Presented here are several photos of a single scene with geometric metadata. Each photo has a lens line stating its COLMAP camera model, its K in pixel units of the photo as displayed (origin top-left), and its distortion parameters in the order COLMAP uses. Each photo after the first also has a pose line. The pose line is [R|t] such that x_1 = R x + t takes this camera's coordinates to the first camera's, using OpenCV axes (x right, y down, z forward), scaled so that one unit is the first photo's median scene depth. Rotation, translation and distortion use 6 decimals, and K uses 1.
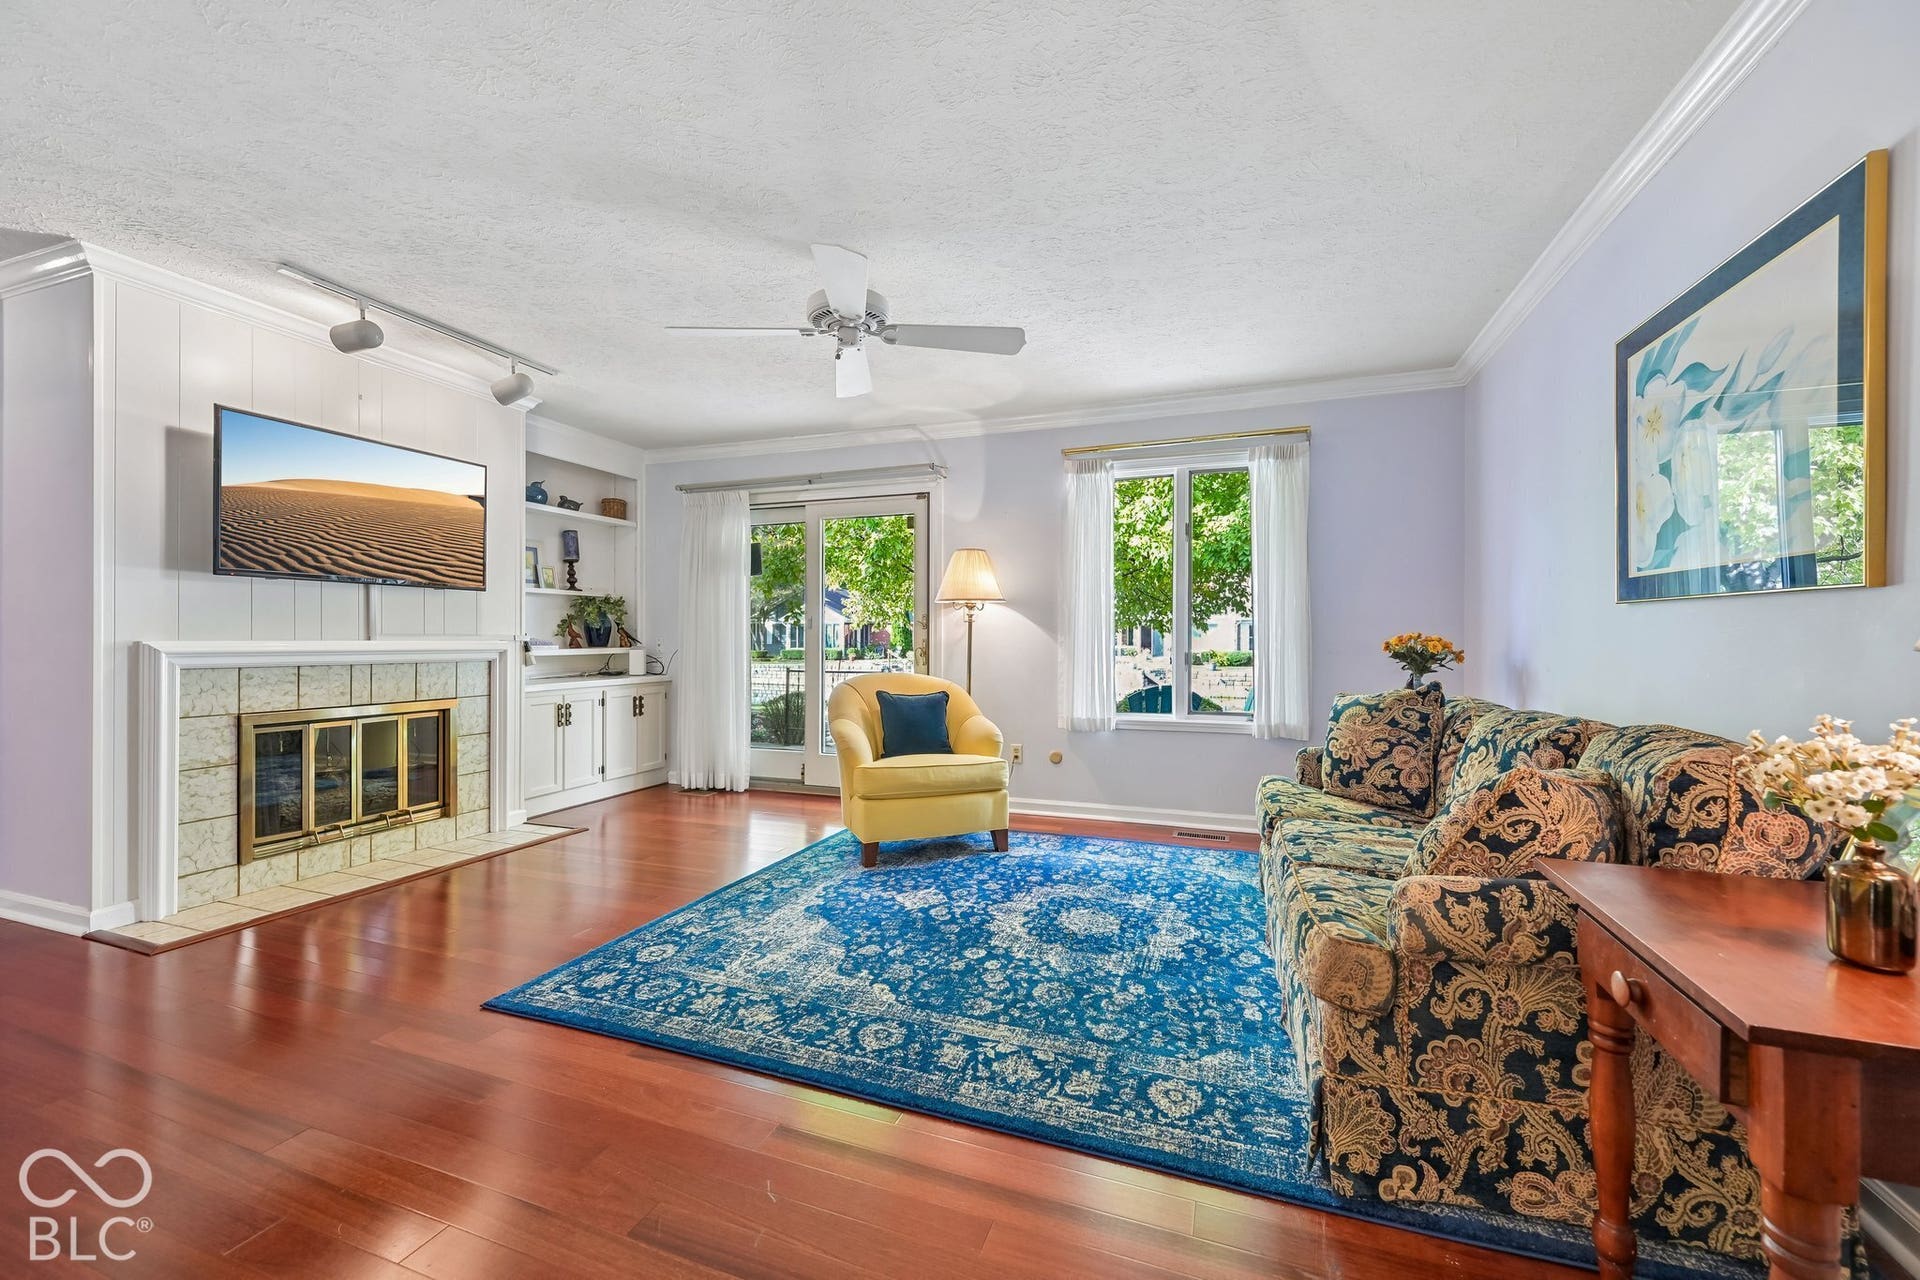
lens RADIAL K [[767.5, 0, 953.9], [0, 767.5, 643.4], [0, 0, 1]] dist [-0.003023, 0.000789]
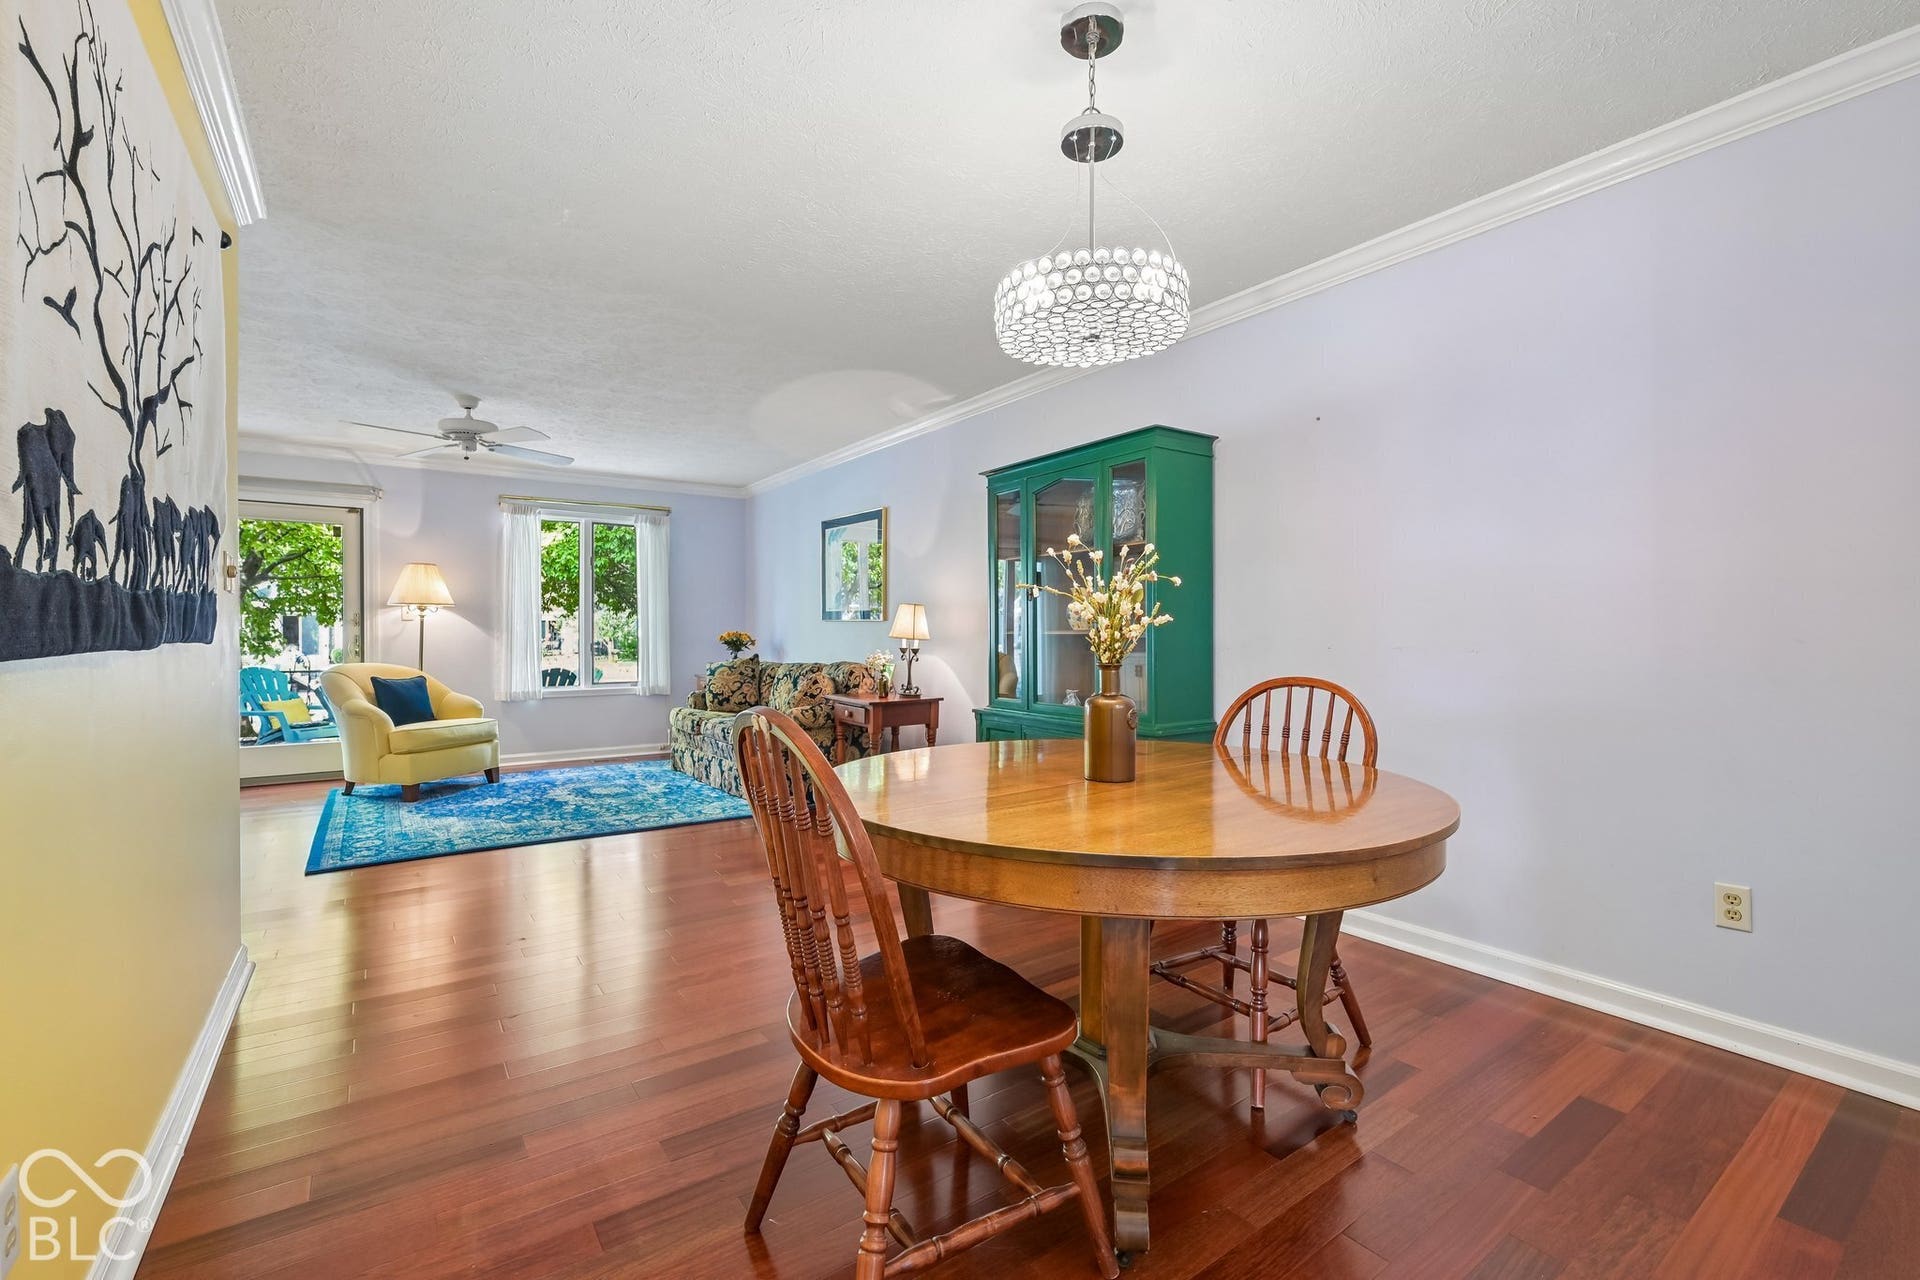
lens RADIAL K [[767.5, 0, 958.7], [0, 767.5, 639.6], [0, 0, 1]] dist [-0.003023, 0.000789]
pose [[0.568384, -0.008094, 0.822723, -0.984502], [0.004871, 0.999967, 0.006473, -0.002247], [-0.822749, 0.000328, 0.568405, -0.839992]]
